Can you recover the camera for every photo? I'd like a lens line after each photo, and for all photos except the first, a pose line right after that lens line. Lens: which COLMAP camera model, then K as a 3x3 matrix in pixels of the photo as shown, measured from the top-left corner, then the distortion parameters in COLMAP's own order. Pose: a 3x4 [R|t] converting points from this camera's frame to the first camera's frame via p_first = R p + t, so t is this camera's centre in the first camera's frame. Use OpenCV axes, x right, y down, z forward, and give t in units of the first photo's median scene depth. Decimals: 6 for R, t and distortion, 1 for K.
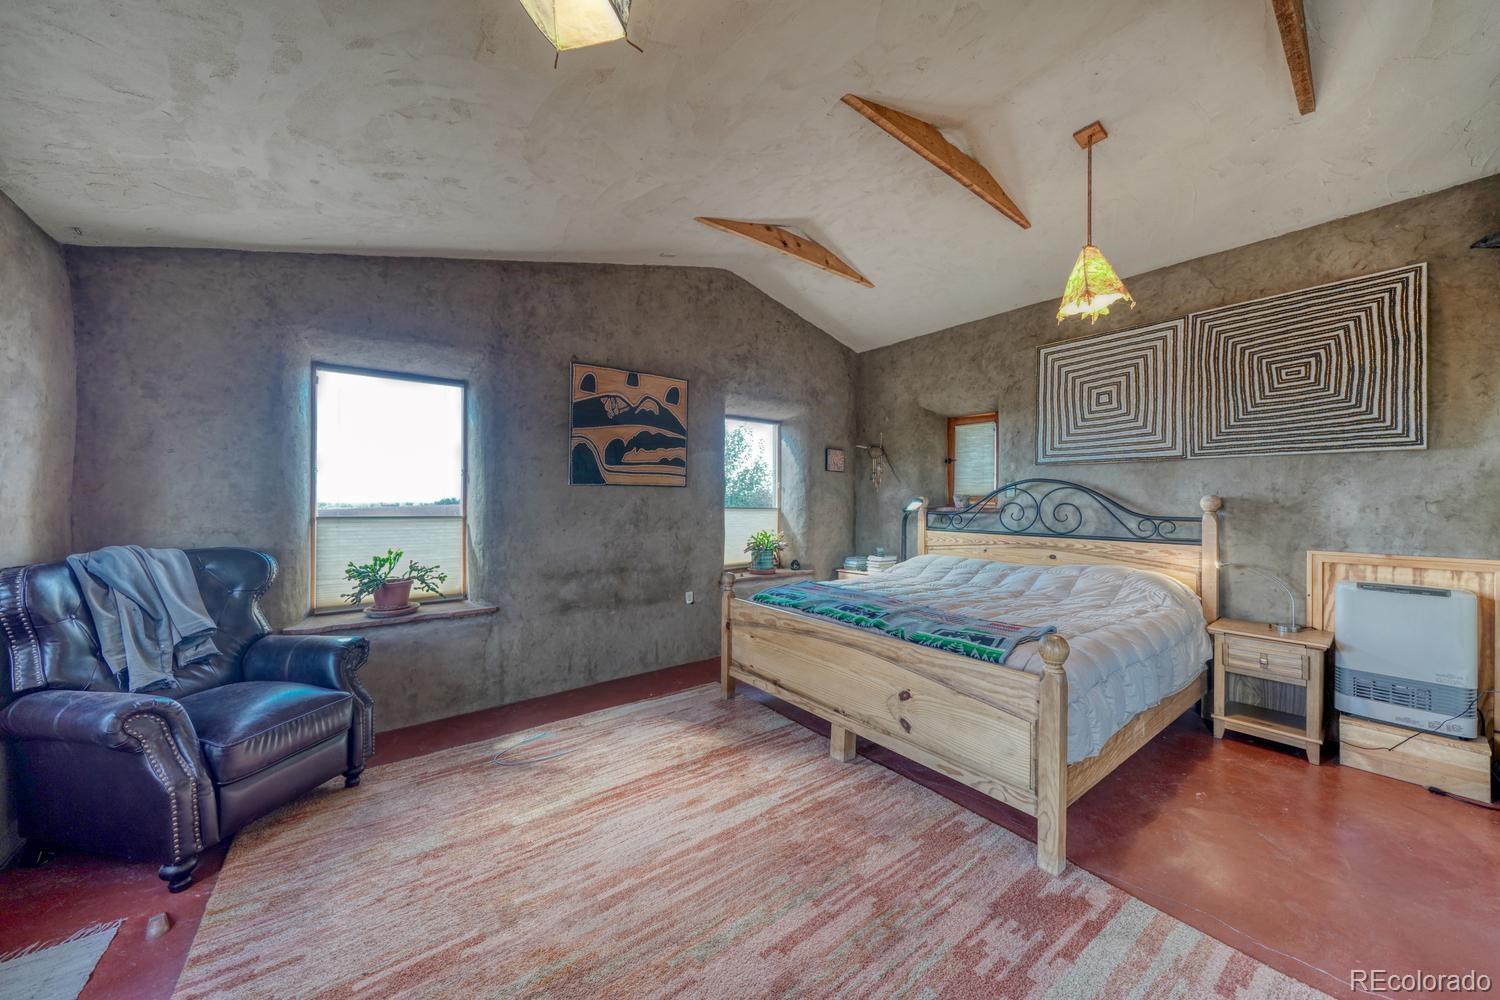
lens RADIAL K [[540.9, 0, 750.0], [0, 540.9, 500.0], [0, 0, 1]] dist [-0.001521, -0.000107]
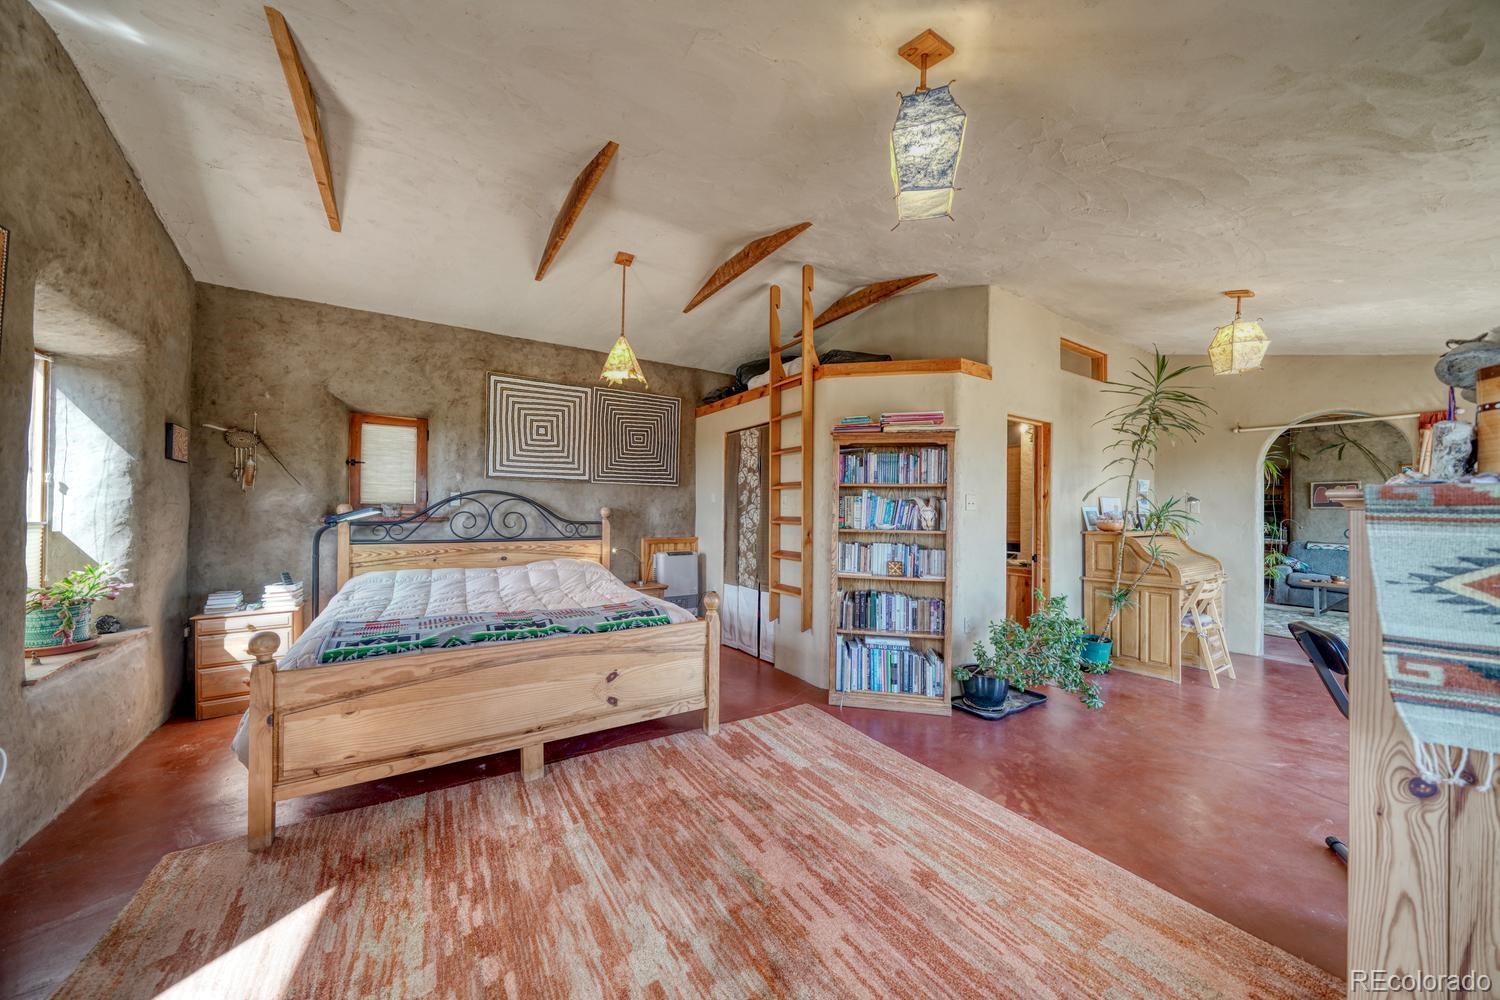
lens RADIAL K [[538.6, 0, 745.7], [0, 538.6, 509.2], [0, 0, 1]] dist [-0.001490, 0.000074]
pose [[0.046975, 0.002146, 0.998894, -0.575993], [-0.008195, 0.999965, -0.001763, -0.002693], [-0.998862, -0.008104, 0.046991, 0.432281]]
